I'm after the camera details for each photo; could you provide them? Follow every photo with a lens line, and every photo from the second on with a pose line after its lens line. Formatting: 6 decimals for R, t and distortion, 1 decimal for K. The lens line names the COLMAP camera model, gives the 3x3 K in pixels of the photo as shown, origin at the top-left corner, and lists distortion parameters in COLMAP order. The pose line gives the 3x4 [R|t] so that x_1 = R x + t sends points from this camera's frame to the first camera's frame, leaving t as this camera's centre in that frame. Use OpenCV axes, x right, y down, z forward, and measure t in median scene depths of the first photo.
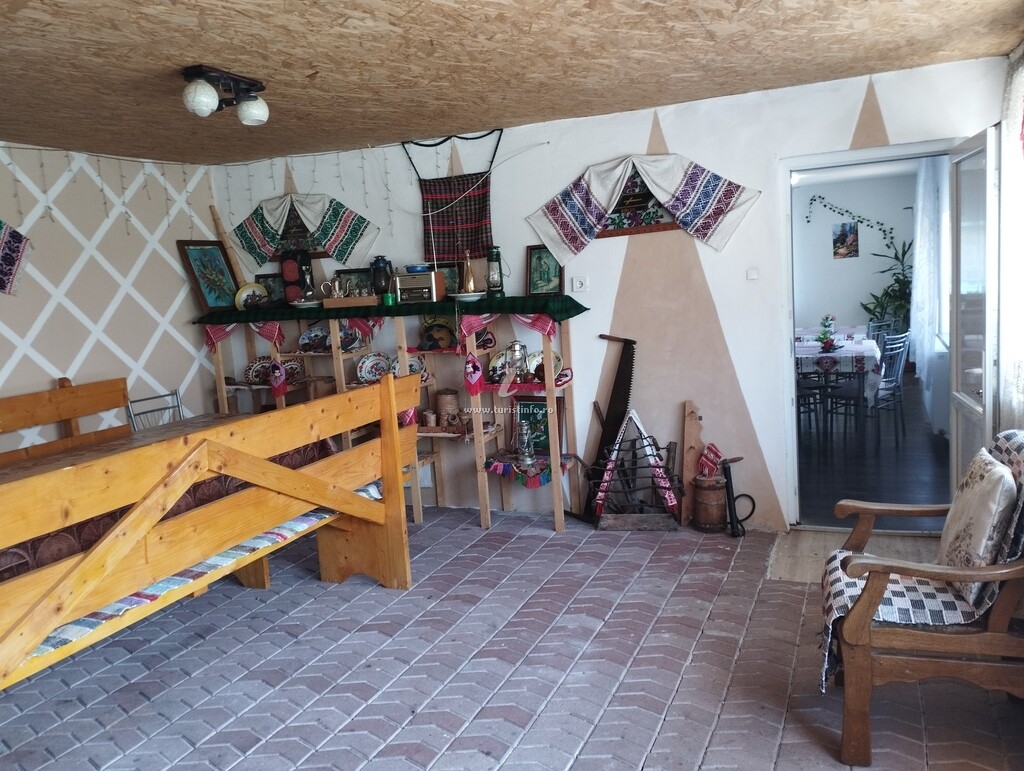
lens RADIAL K [[832.8, 0, 512.0], [0, 832.8, 385.5], [0, 0, 1]] dist [0.061448, -0.001876]
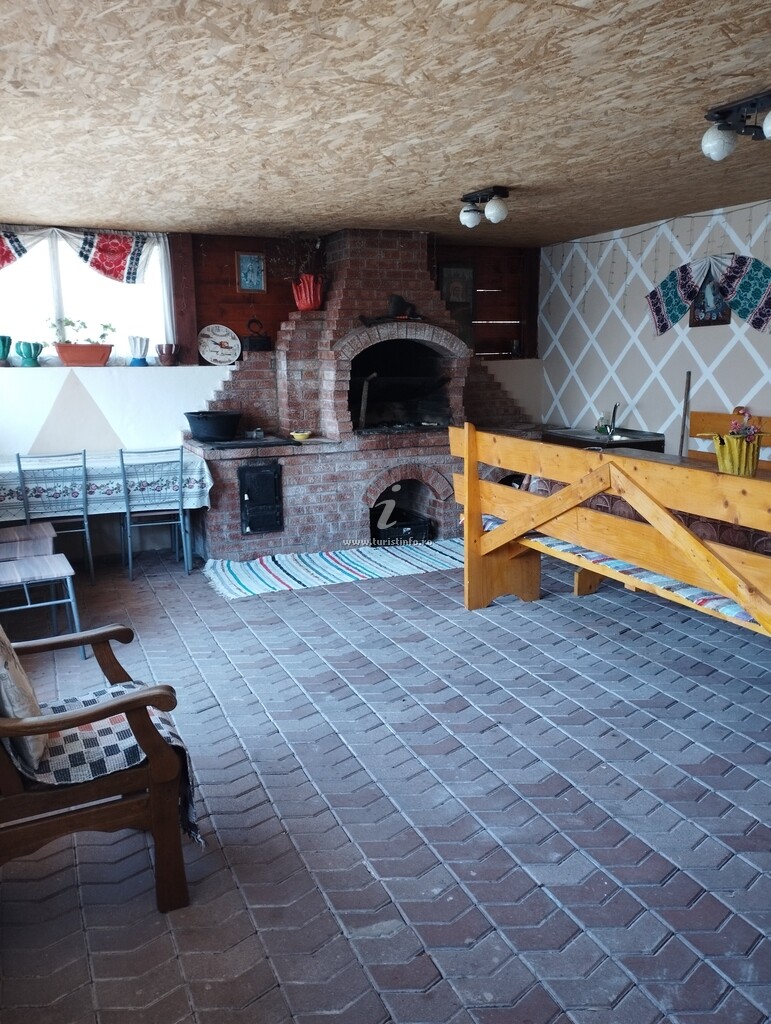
lens RADIAL K [[832.8, 0, 384.0], [0, 832.8, 506.2], [0, 0, 1]] dist [0.061448, -0.001876]
pose [[-0.689700, 0.215928, -0.691150, 0.725086], [-0.025629, 0.946624, 0.321319, -0.260929], [0.723642, 0.239327, -0.647353, 1.552402]]
